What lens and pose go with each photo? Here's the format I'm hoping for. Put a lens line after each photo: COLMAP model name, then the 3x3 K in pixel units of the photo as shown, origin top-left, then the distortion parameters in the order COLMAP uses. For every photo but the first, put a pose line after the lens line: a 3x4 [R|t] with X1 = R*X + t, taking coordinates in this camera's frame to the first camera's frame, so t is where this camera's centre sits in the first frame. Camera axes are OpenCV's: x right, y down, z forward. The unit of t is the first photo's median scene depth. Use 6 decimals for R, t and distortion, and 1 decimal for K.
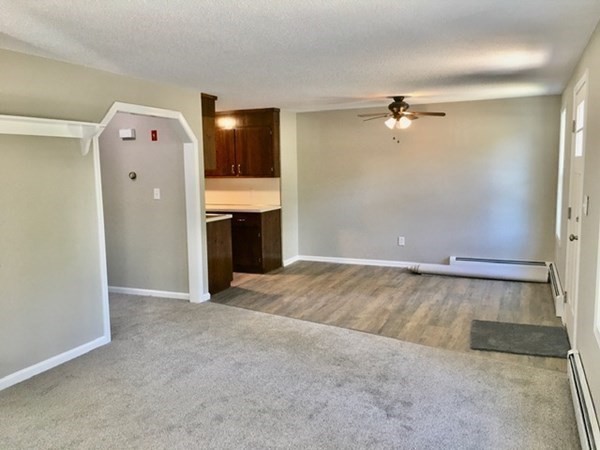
lens RADIAL K [[510.8, 0, 303.8], [0, 510.8, 226.3], [0, 0, 1]] dist [0.043910, -0.034384]
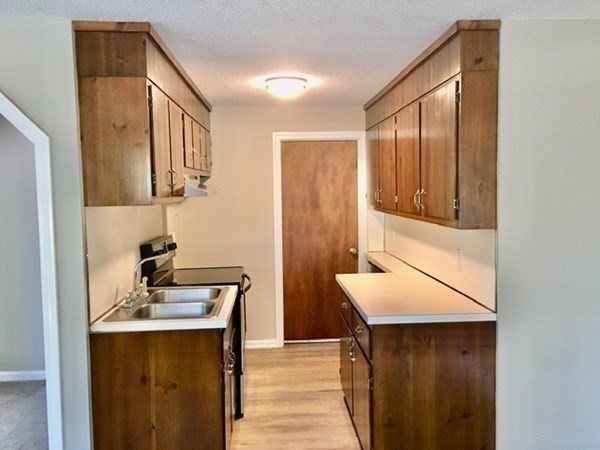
lens RADIAL K [[510.8, 0, 295.9], [0, 510.8, 224.8], [0, 0, 1]] dist [0.043910, -0.034384]
pose [[0.450910, 0.077961, -0.889158, 0.214040], [-0.098769, 0.994418, 0.037103, -0.109353], [0.887088, 0.071091, 0.456093, 0.815360]]
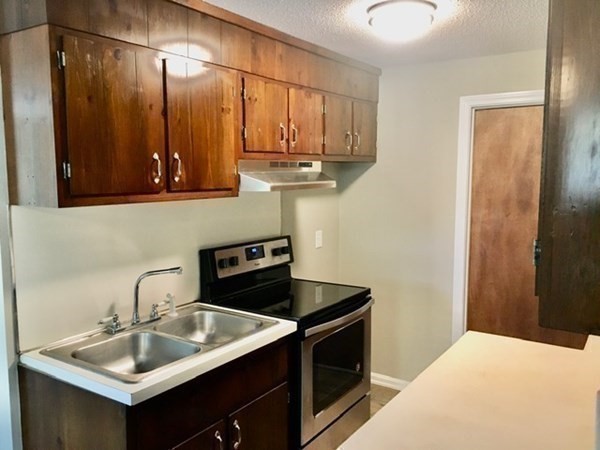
lens RADIAL K [[510.8, 0, 301.0], [0, 510.8, 225.2], [0, 0, 1]] dist [0.043910, -0.034384]
pose [[-0.177998, 0.129046, -0.975533, 0.076780], [-0.113905, 0.981998, 0.150685, -0.143889], [0.977416, 0.137940, -0.160095, 1.048131]]
